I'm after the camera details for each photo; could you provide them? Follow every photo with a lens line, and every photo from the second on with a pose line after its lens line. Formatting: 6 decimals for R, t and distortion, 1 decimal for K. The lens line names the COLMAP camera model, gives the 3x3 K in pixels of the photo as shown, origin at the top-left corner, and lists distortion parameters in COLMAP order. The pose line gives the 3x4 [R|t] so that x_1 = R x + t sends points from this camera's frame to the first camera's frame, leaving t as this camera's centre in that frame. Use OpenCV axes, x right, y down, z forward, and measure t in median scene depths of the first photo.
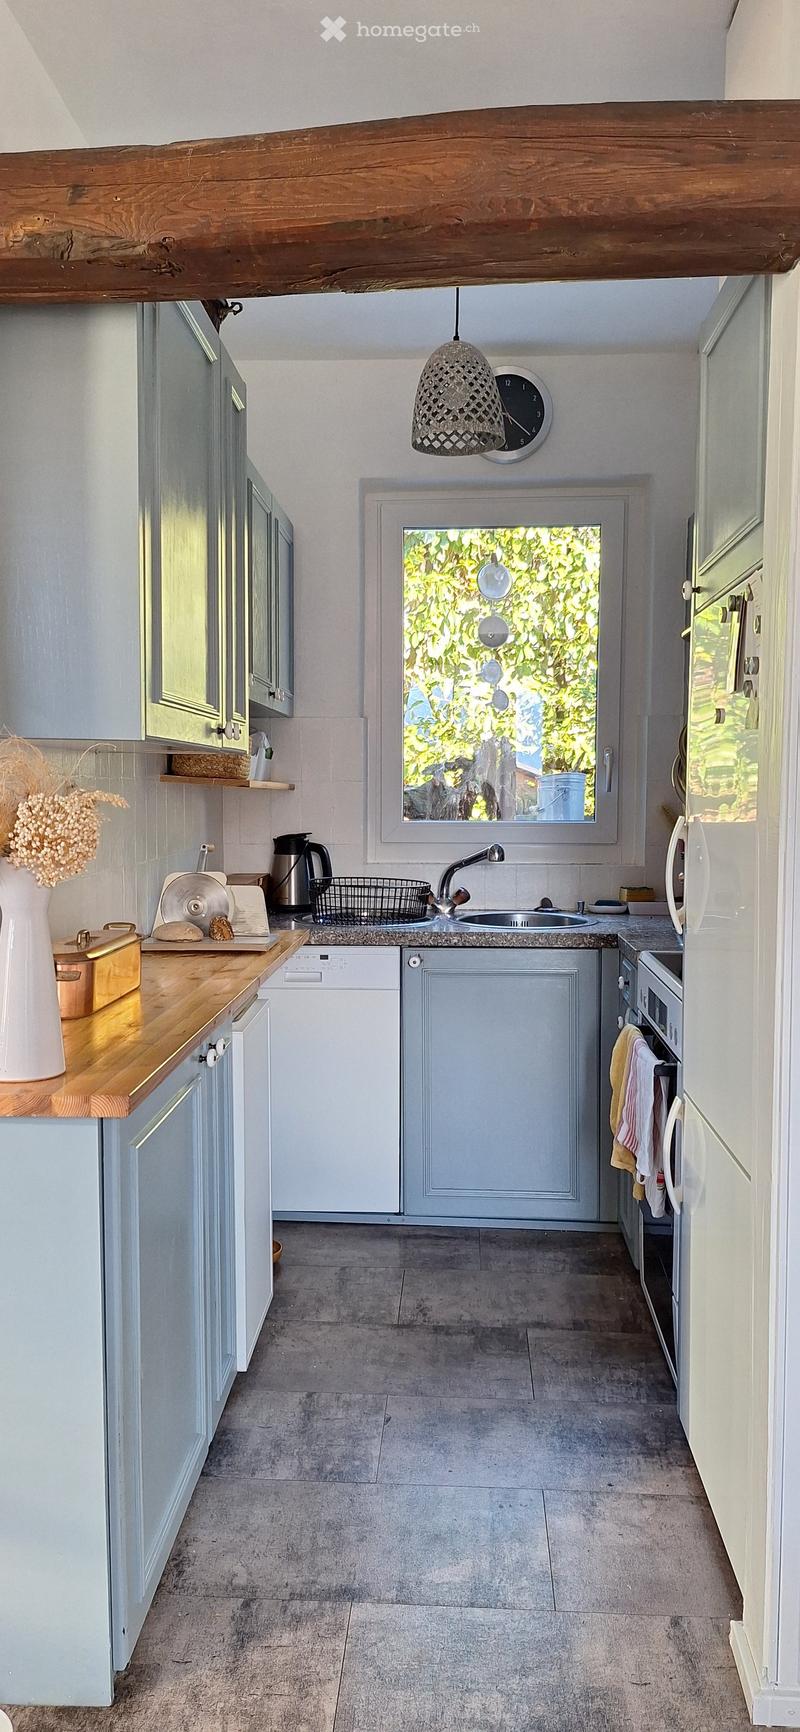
lens RADIAL K [[1195.6, 0, 398.9], [0, 1195.6, 866.3], [0, 0, 1]] dist [-0.004567, 0.000798]
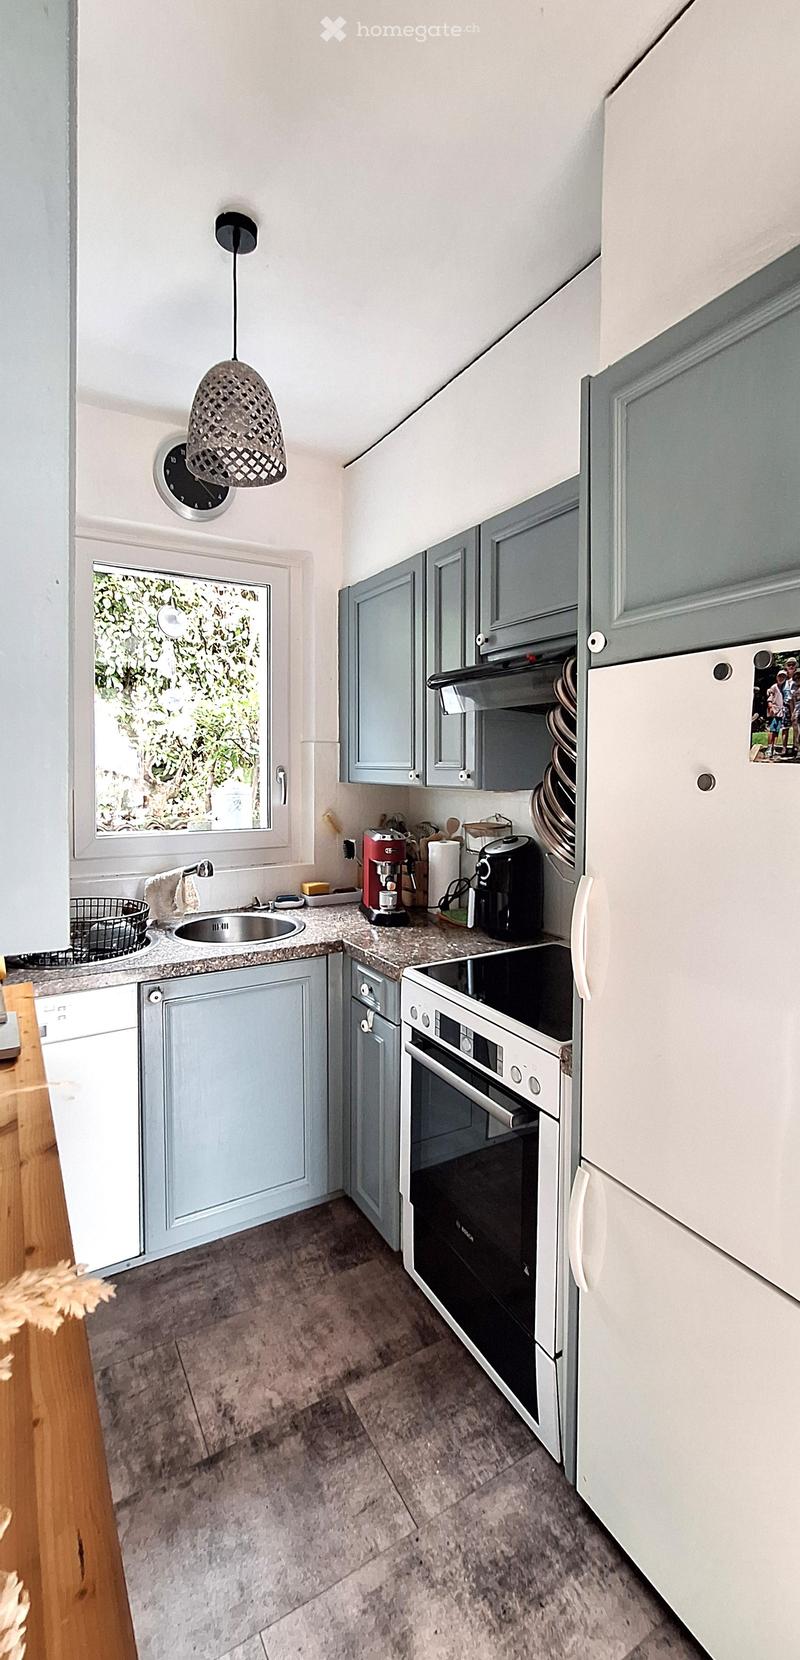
lens RADIAL K [[685.0, 0, 401.4], [0, 685.0, 783.7], [0, 0, 1]] dist [0.000661, -0.000471]
pose [[0.835630, -0.021514, 0.548871, -0.141955], [0.041595, 0.998842, -0.024174, -0.083852], [-0.547715, 0.043031, 0.835557, 0.470634]]
